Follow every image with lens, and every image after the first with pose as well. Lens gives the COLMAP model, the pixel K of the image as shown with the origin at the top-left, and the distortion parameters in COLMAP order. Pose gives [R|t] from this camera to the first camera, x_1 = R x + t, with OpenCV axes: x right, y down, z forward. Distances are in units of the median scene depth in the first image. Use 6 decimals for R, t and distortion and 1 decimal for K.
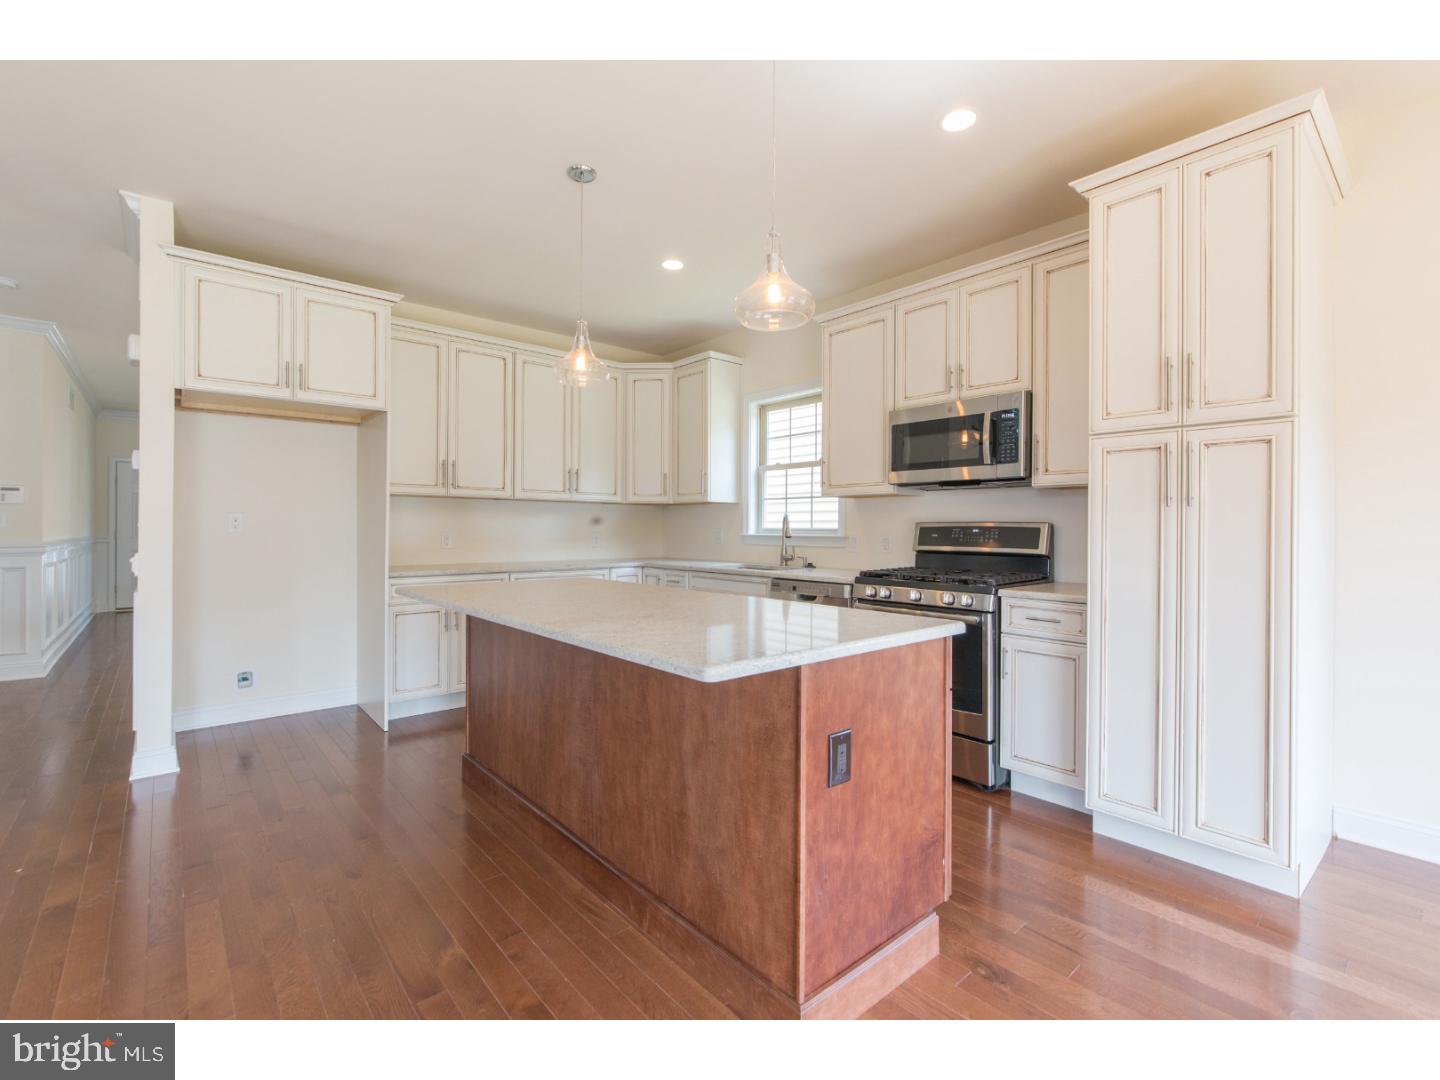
lens RADIAL K [[644.9, 0, 724.3], [0, 644.9, 529.7], [0, 0, 1]] dist [0.002577, 0.000936]
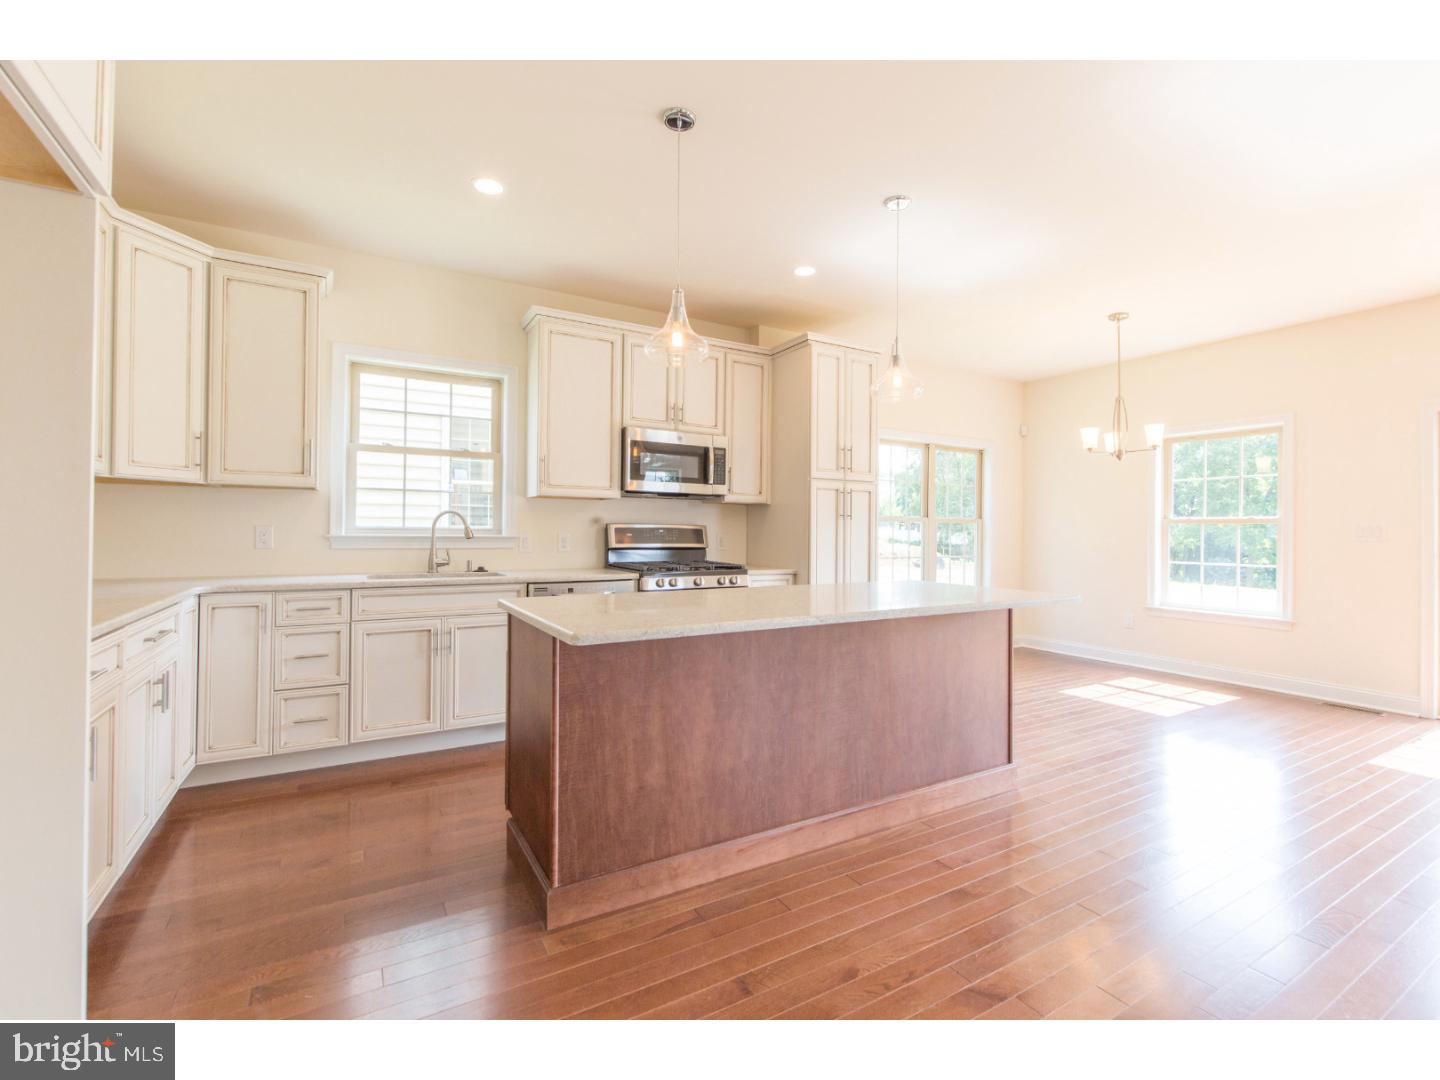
lens RADIAL K [[644.9, 0, 724.5], [0, 644.9, 532.5], [0, 0, 1]] dist [0.002577, 0.000936]
pose [[0.181238, -0.004127, 0.983431, -0.655232], [-0.005751, 0.999970, 0.005256, -0.002366], [-0.983422, -0.006609, 0.181209, 0.485212]]
